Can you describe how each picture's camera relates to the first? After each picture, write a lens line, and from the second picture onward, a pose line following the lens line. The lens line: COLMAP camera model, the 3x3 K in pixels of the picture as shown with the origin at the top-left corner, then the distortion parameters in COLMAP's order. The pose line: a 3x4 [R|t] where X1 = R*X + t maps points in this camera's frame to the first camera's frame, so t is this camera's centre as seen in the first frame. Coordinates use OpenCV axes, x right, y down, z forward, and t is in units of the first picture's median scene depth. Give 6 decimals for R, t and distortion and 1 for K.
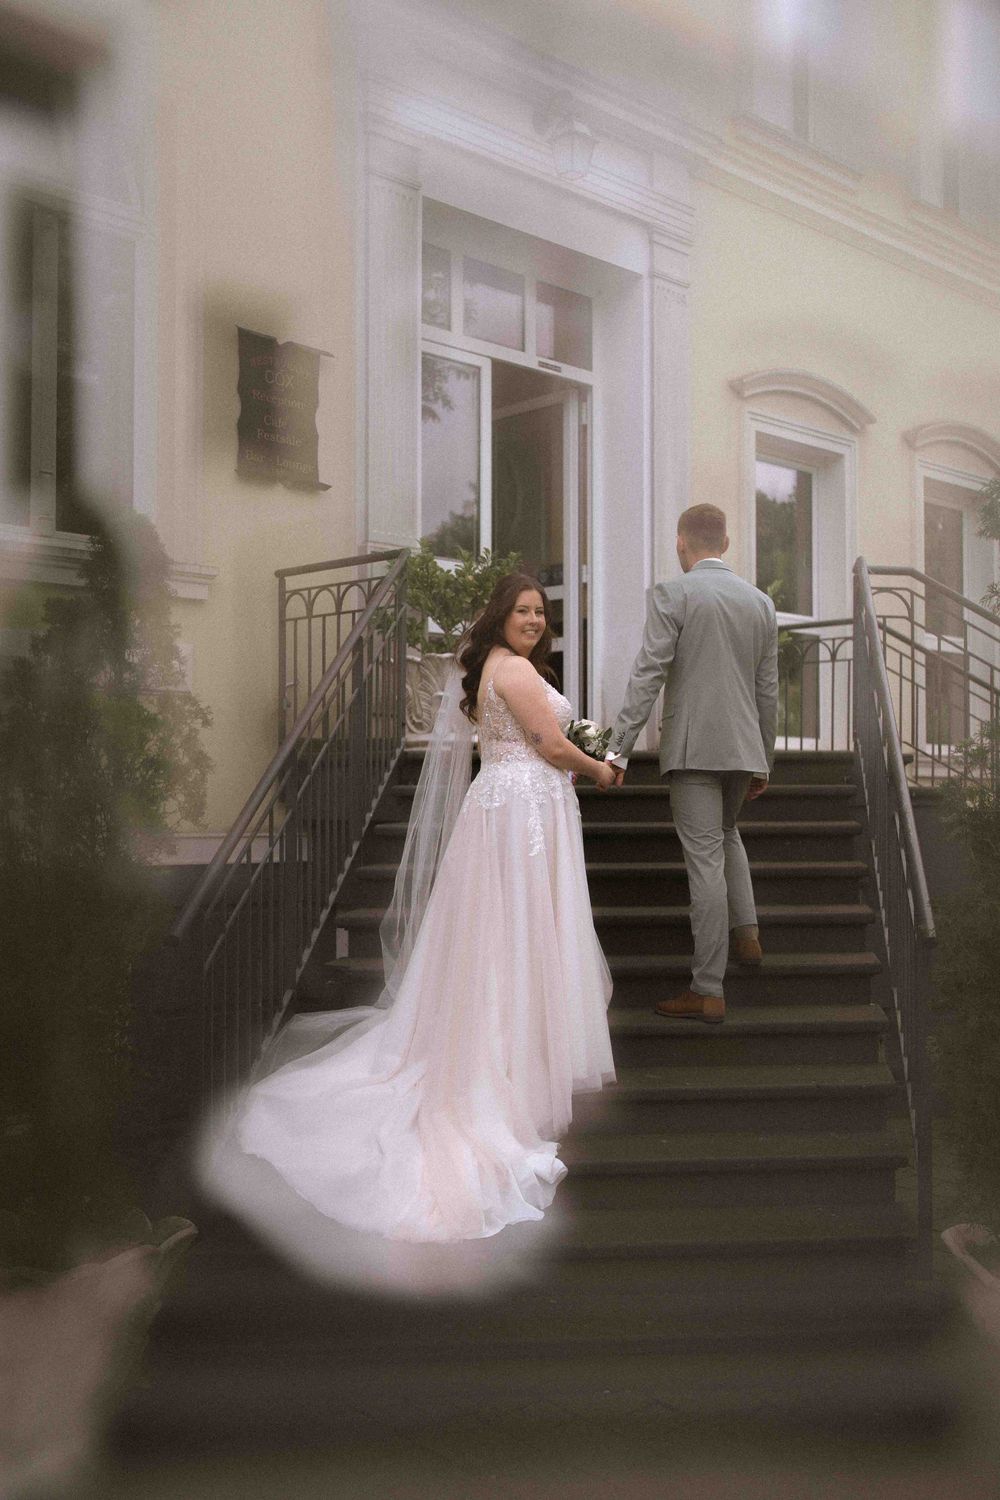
lens RADIAL K [[1526.2, 0, 503.2], [0, 1526.2, 751.3], [0, 0, 1]] dist [-0.016492, 0.000000]
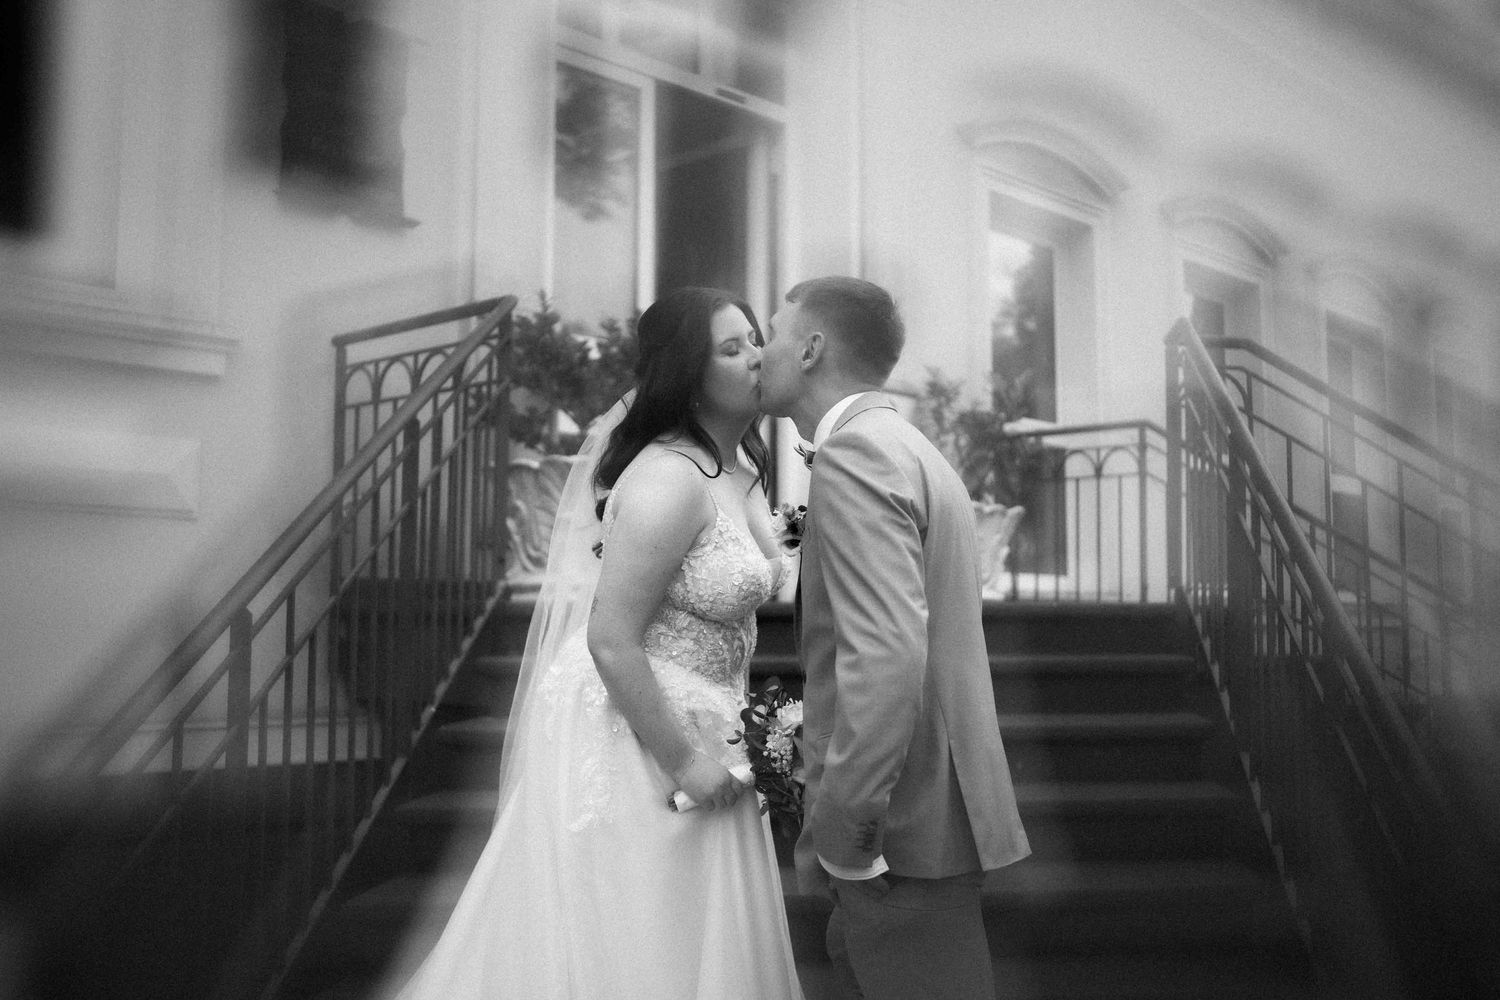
lens RADIAL K [[1526.2, 0, 752.5], [0, 1526.2, 500.4], [0, 0, 1]] dist [-0.016492, 0.000000]
pose [[0.999032, 0.006389, 0.043530, 0.012016], [-0.004181, 0.998709, -0.050625, -0.009749], [-0.043797, 0.050394, 0.997769, 0.305930]]
